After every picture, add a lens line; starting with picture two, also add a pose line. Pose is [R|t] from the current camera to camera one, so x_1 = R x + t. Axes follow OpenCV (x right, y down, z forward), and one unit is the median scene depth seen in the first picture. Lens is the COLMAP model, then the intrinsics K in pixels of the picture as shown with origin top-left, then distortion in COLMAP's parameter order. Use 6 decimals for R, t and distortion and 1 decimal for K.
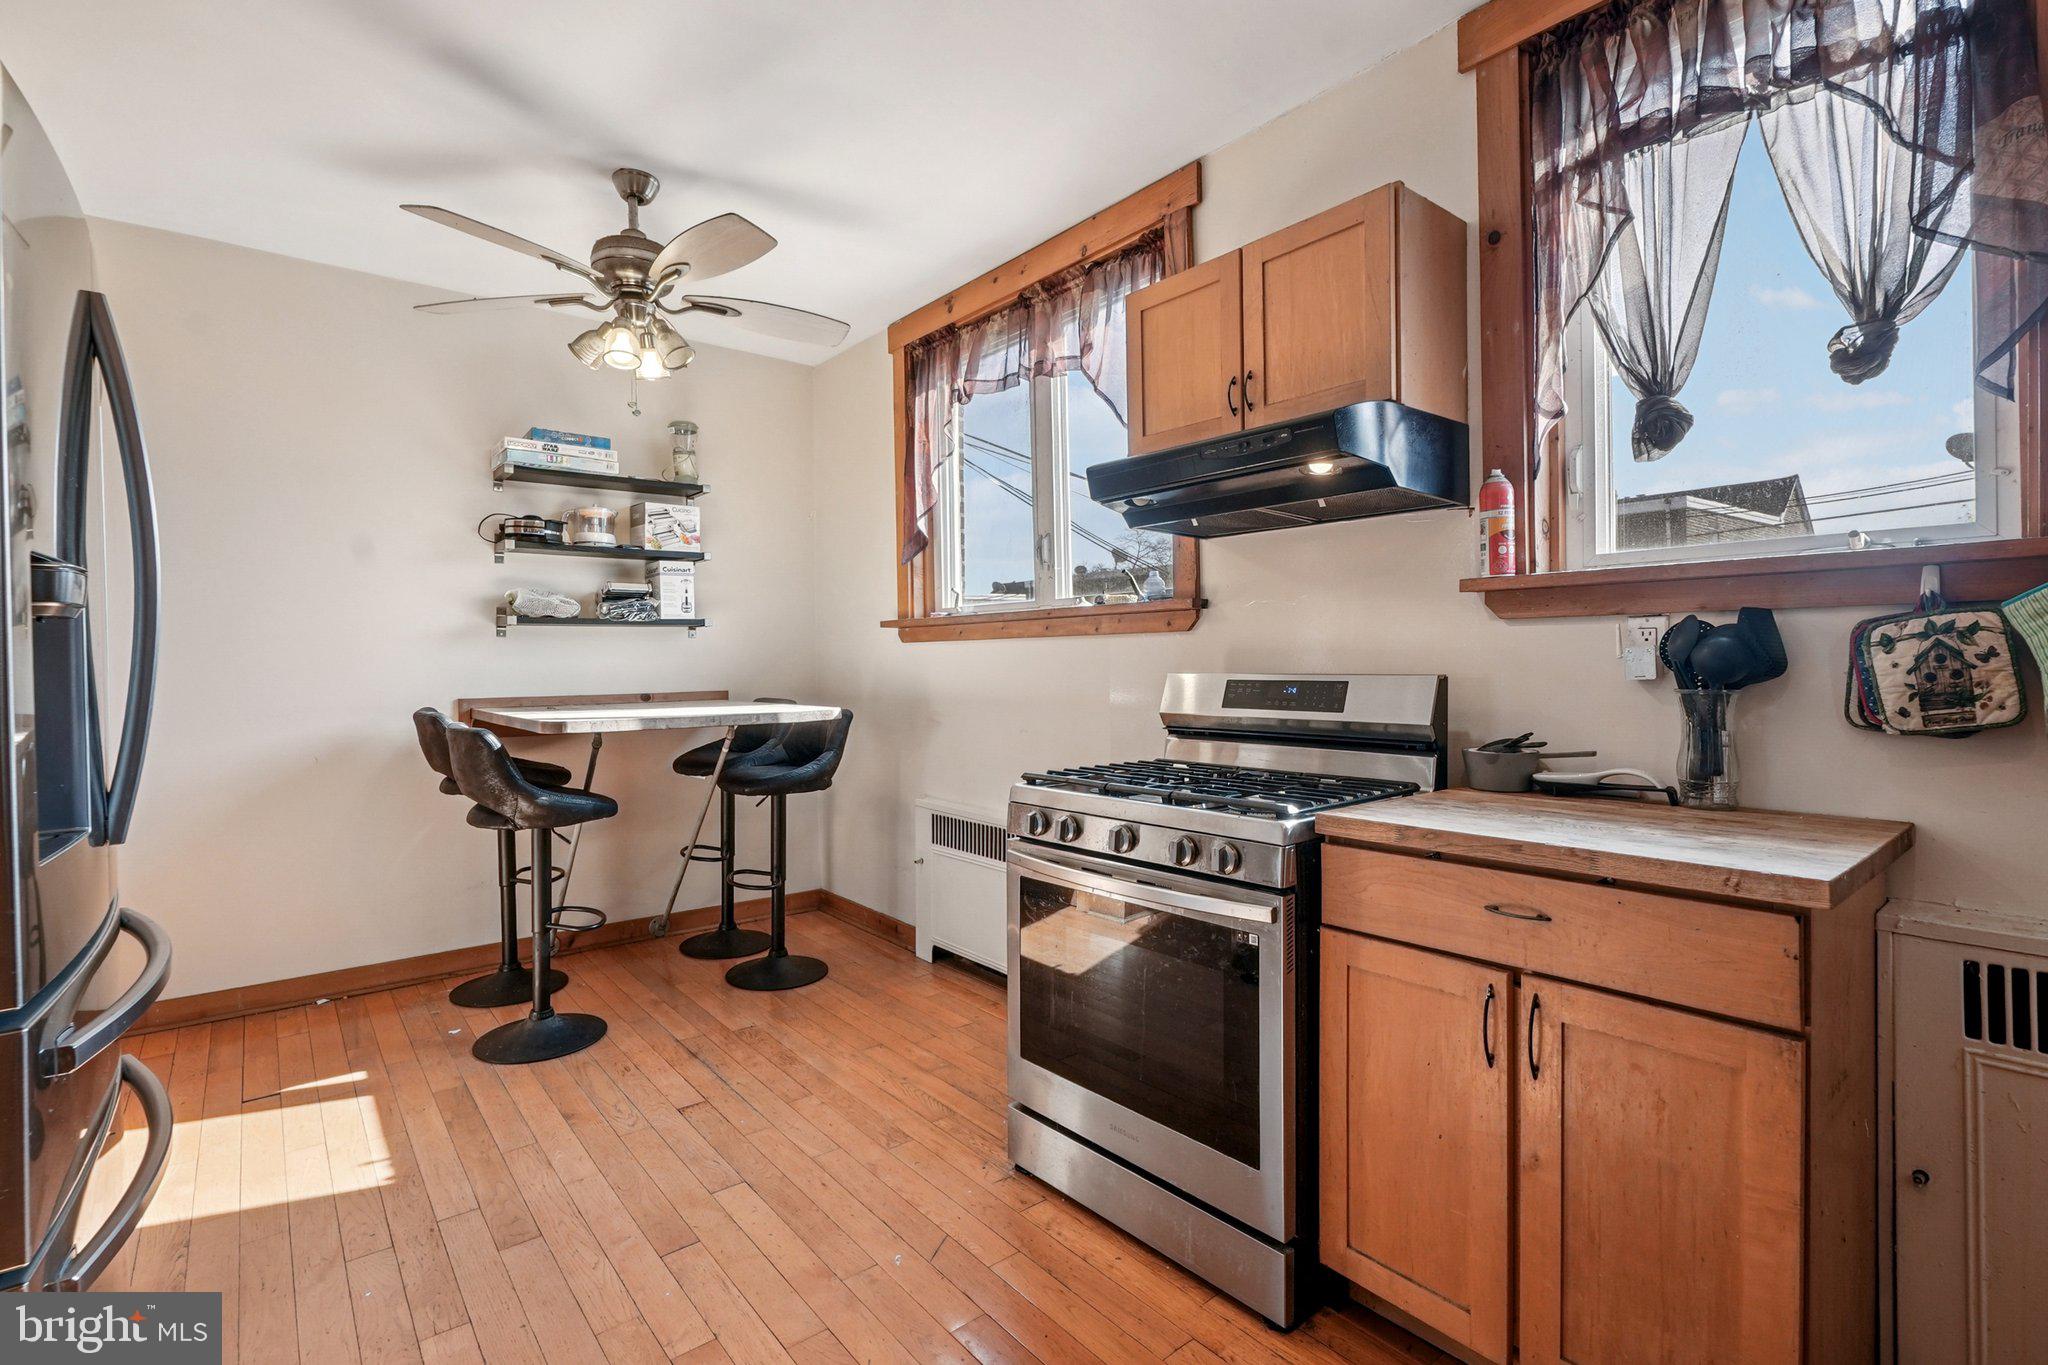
lens RADIAL K [[930.3, 0, 1012.8], [0, 930.3, 671.0], [0, 0, 1]] dist [-0.000073, -0.000222]
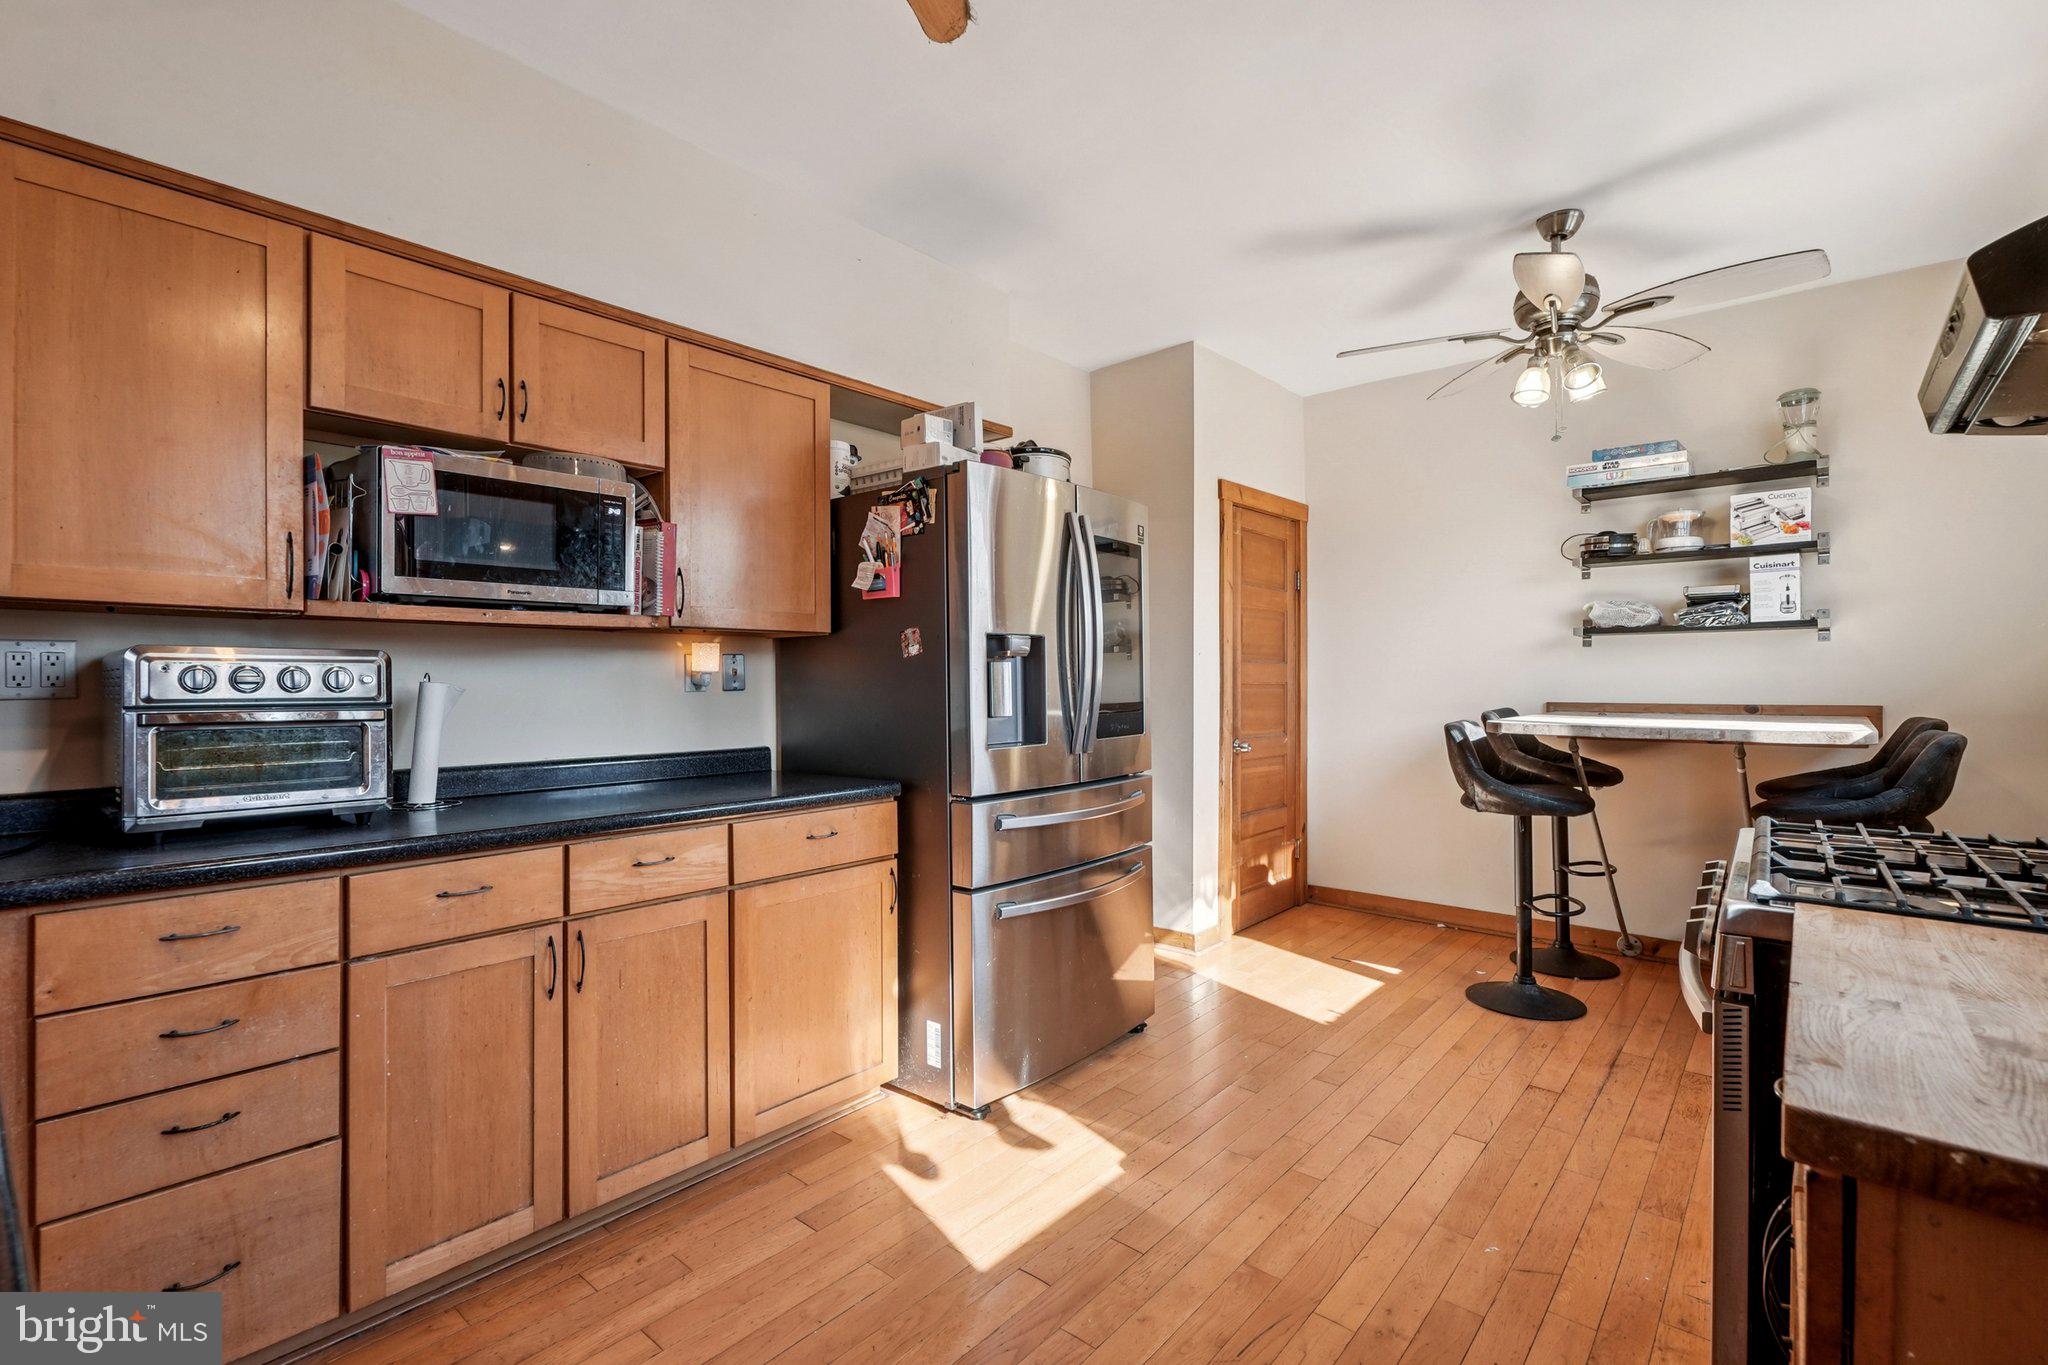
lens RADIAL K [[930.3, 0, 1002.8], [0, 930.3, 678.9], [0, 0, 1]] dist [-0.000073, -0.000222]
pose [[0.163576, 0.010891, -0.986471, 0.419324], [-0.008269, 0.999919, 0.009669, -0.003992], [0.986496, 0.006576, 0.163653, 0.151241]]
